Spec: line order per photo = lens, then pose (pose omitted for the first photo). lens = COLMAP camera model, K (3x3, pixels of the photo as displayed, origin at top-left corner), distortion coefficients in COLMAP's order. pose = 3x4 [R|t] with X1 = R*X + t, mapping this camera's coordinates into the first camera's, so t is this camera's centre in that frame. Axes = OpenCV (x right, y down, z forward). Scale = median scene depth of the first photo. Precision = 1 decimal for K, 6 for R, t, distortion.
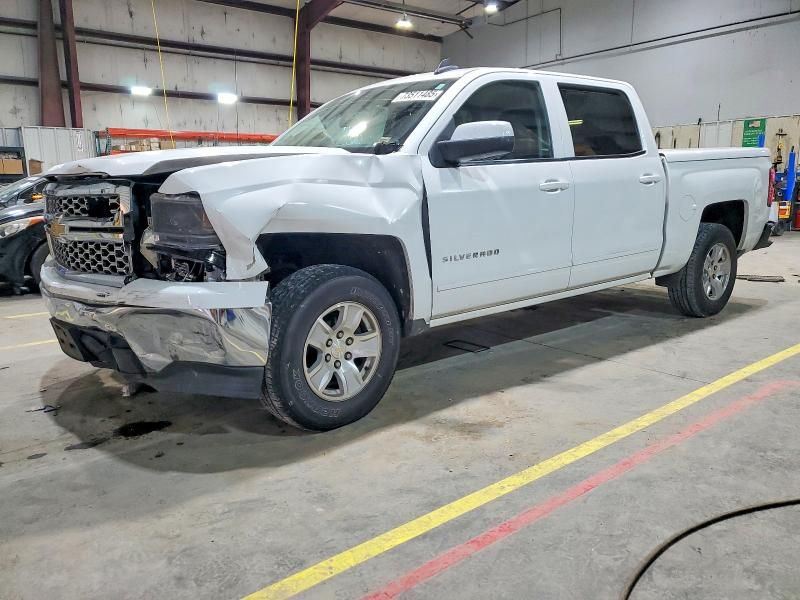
lens RADIAL K [[617.4, 0, 398.5], [0, 617.4, 292.9], [0, 0, 1]] dist [-0.000745, 0.013548]
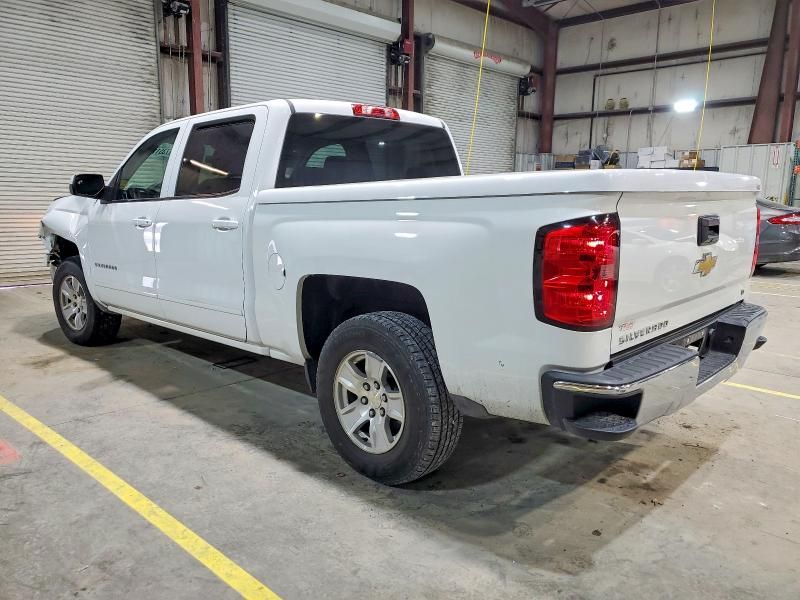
lens RADIAL K [[617.4, 0, 399.3], [0, 617.4, 308.0], [0, 0, 1]] dist [-0.000745, 0.013548]
pose [[0.150112, 0.197711, -0.968698, 1.370353], [-0.186559, 0.967863, 0.168631, -0.284032], [0.970908, 0.155406, 0.182173, 1.205391]]
